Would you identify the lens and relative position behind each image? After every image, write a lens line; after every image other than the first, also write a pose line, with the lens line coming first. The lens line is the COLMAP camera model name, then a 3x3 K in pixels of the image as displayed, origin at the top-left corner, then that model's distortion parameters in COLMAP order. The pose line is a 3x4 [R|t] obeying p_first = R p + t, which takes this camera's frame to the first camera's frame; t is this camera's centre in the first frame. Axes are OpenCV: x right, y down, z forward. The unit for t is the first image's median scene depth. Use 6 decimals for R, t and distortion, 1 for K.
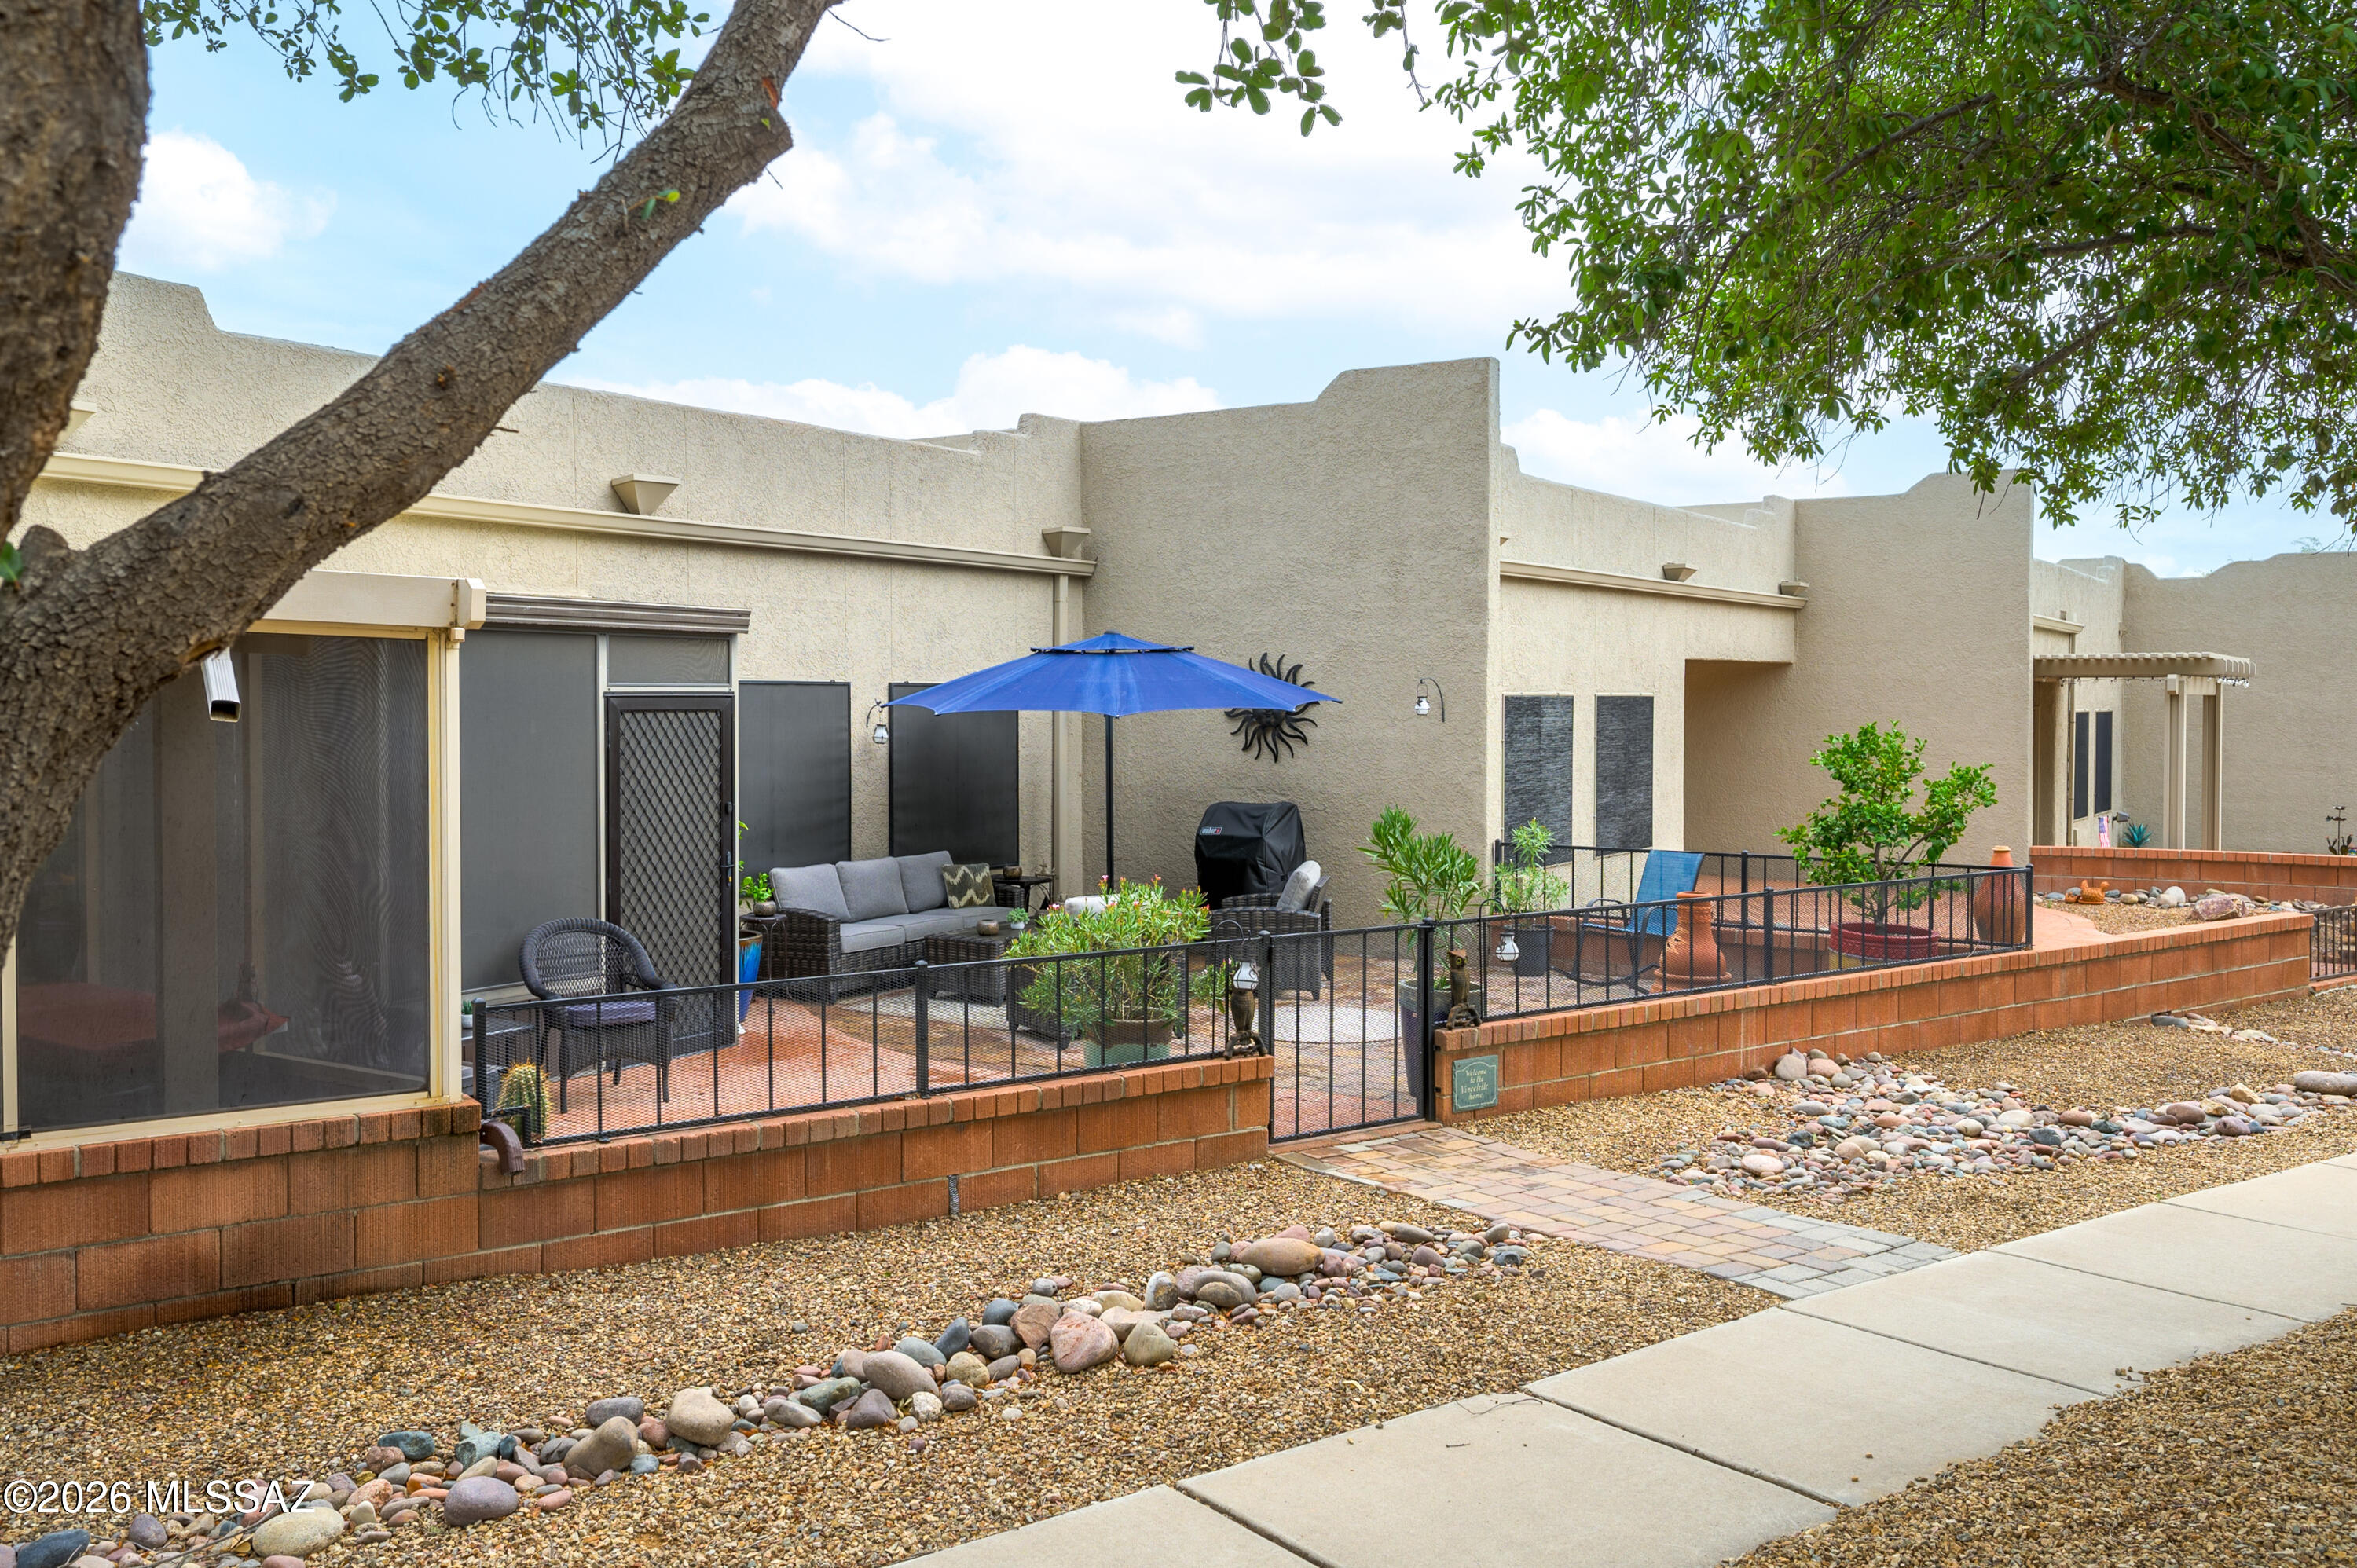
lens RADIAL K [[1934.3, 0, 1164.2], [0, 1934.3, 736.2], [0, 0, 1]] dist [-0.006138, 0.002597]
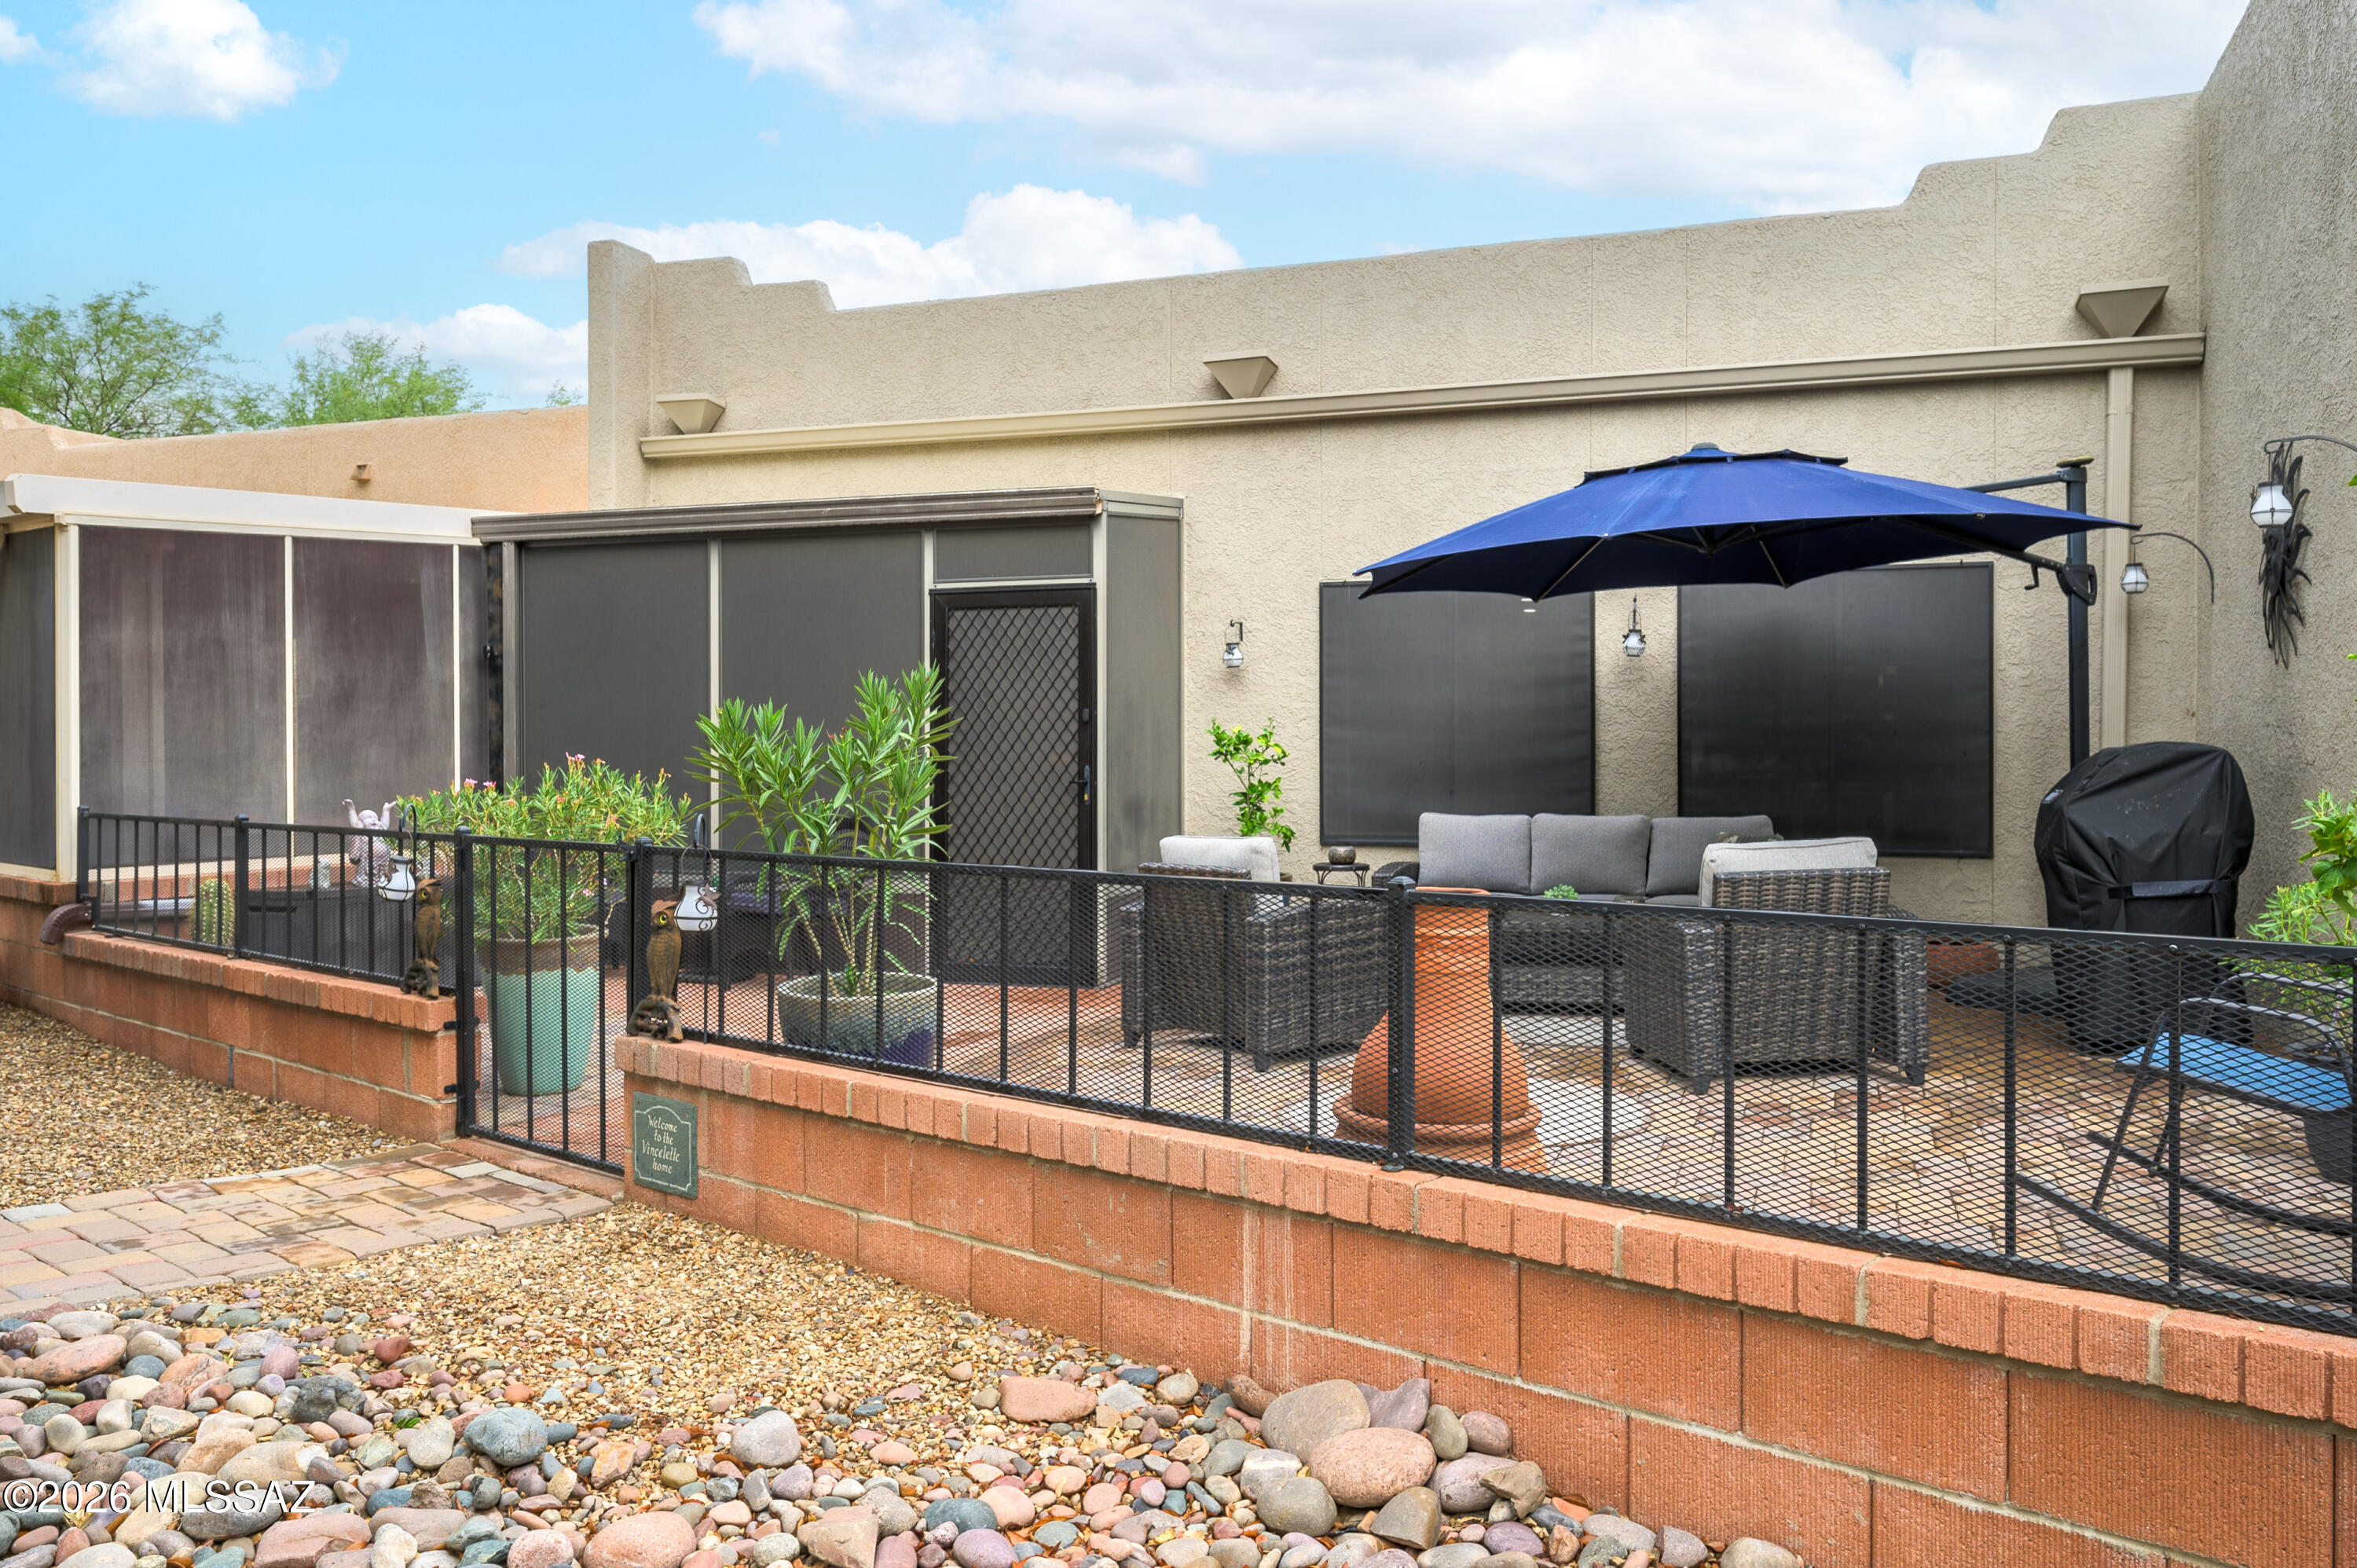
lens RADIAL K [[1803.5, 0, 1183.4], [0, 1803.5, 771.4], [0, 0, 1]] dist [-0.007105, -0.000700]
pose [[0.240189, 0.011447, -0.970659, 0.582711], [-0.016226, 0.999838, 0.007776, 0.055449], [0.970591, 0.013882, 0.240336, 0.852780]]
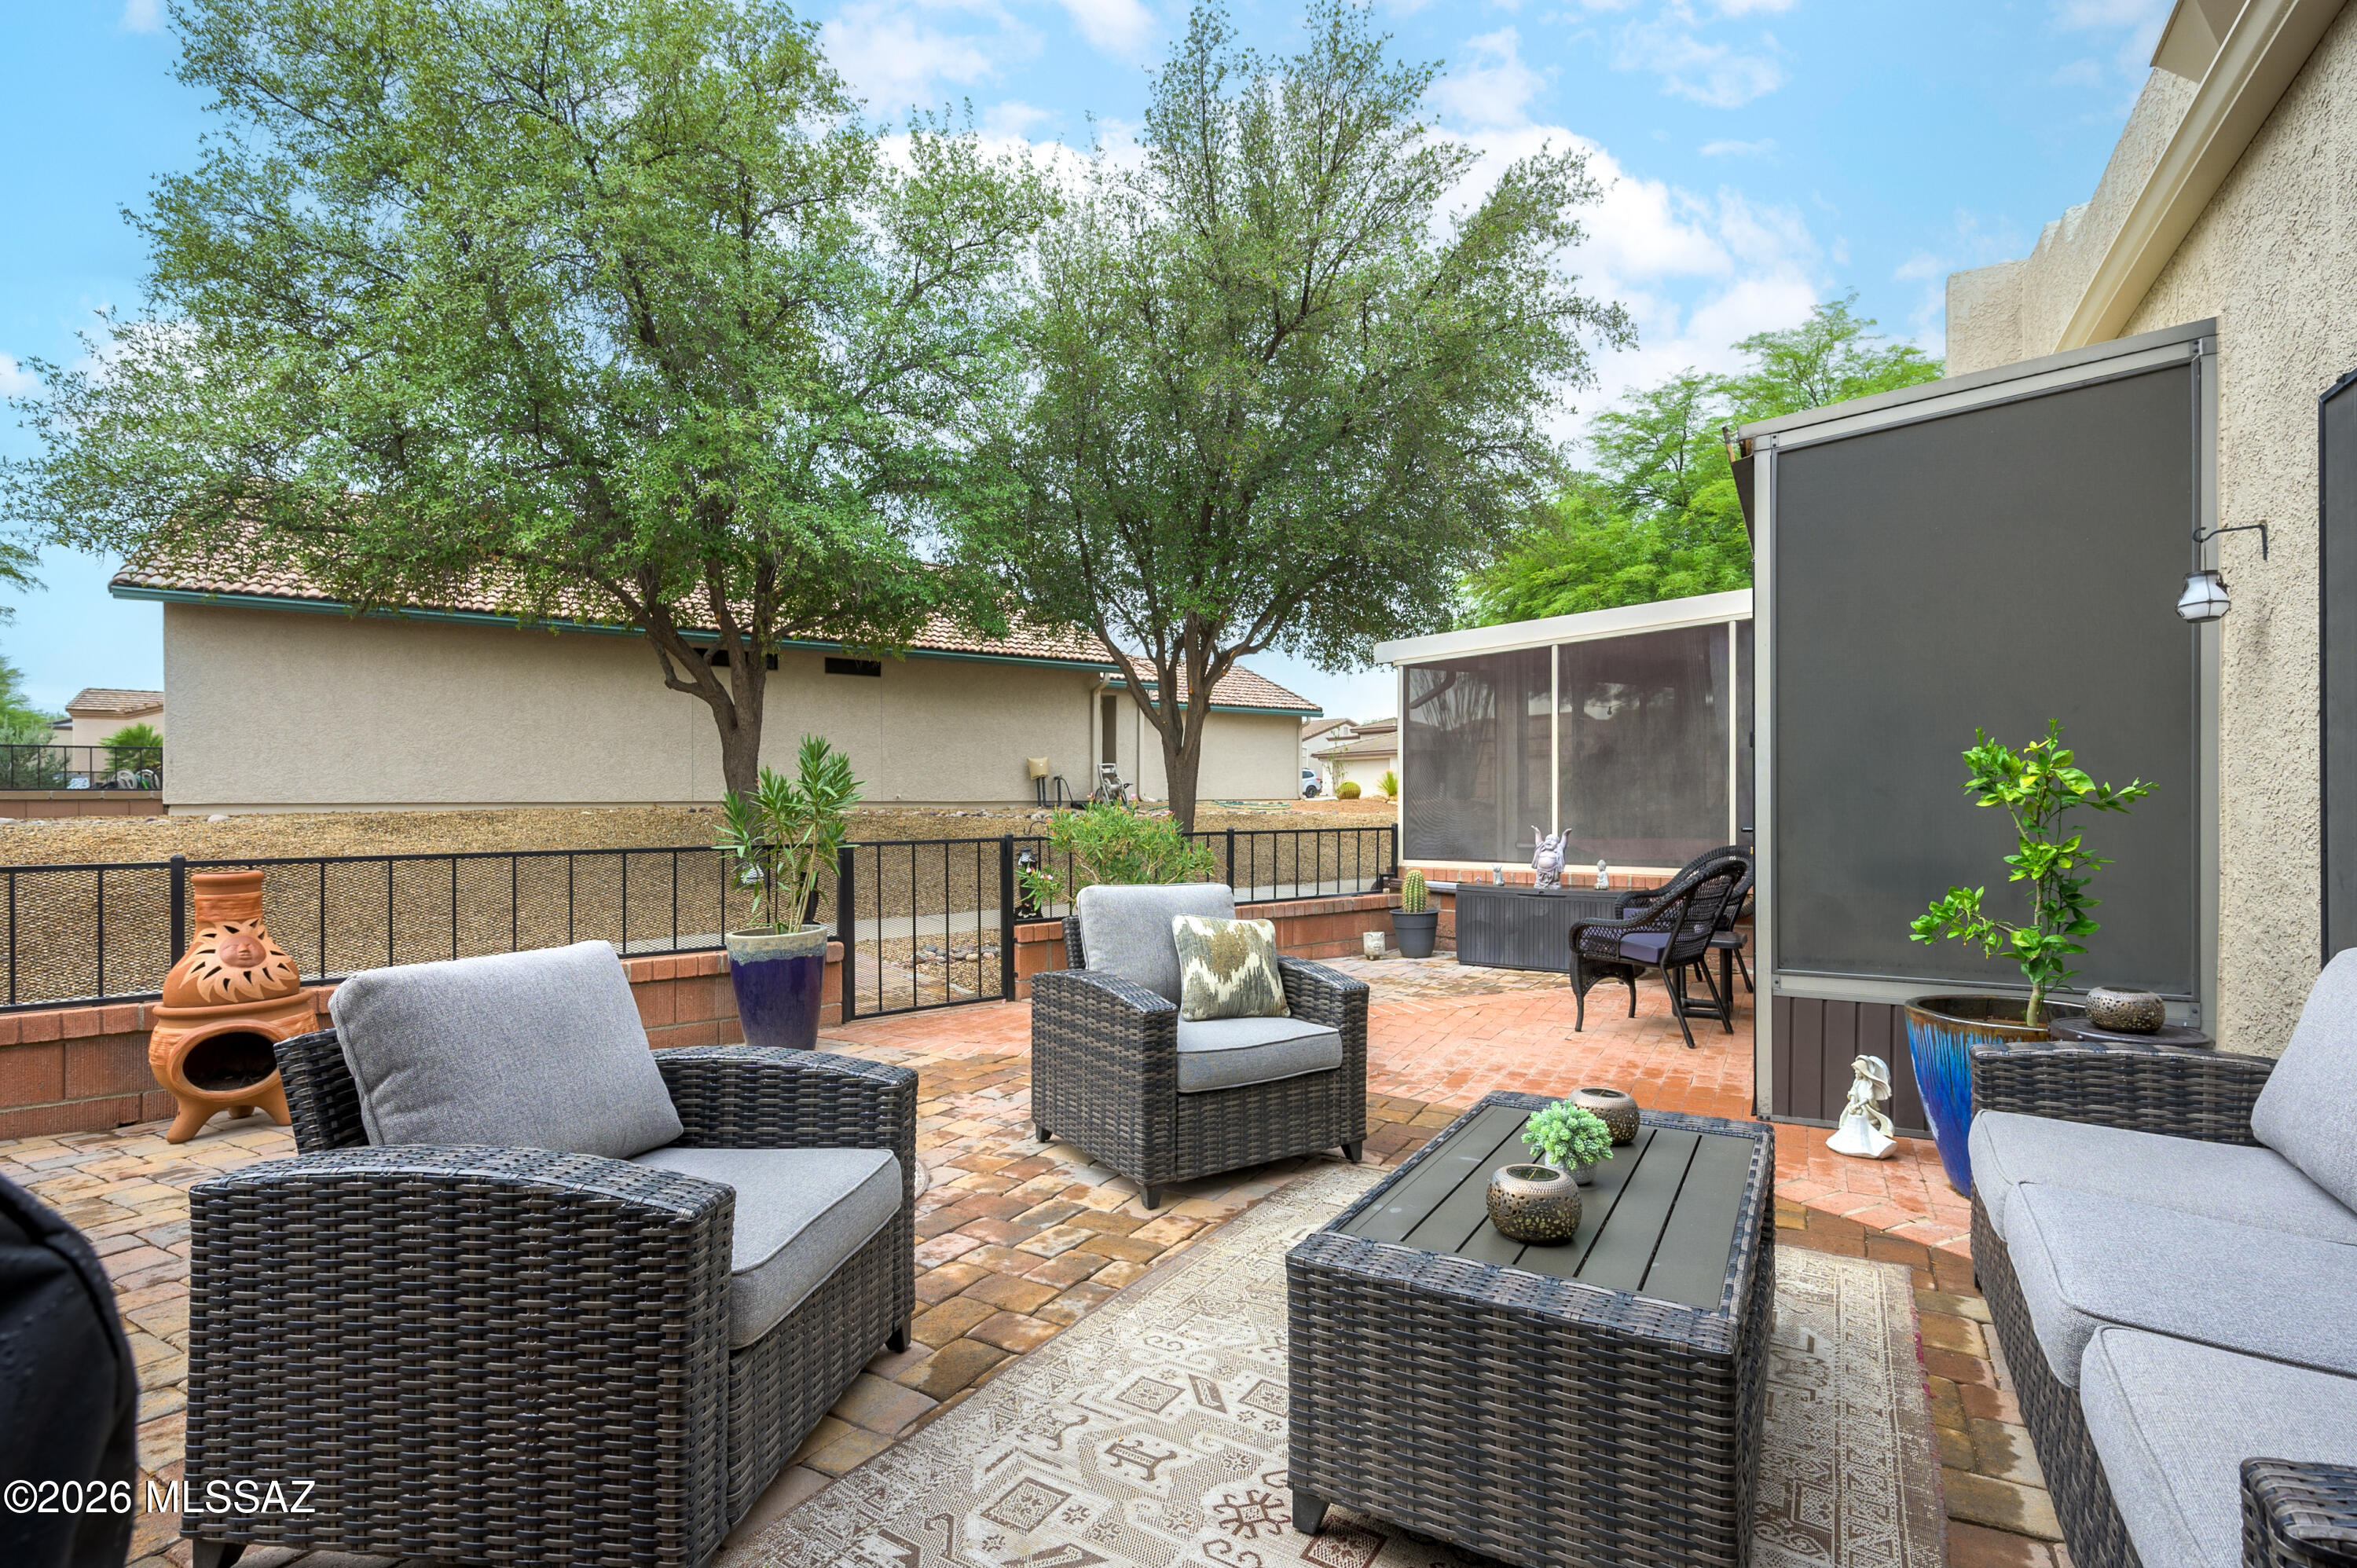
lens RADIAL K [[1085.8, 0, 1176.4], [0, 1085.8, 798.1], [0, 0, 1]] dist [0.002568, 0.000605]
pose [[-0.998893, 0.007545, -0.046432, -0.022328], [0.006736, 0.999823, 0.017556, 0.048340], [0.046557, 0.017224, -0.998767, 1.368302]]
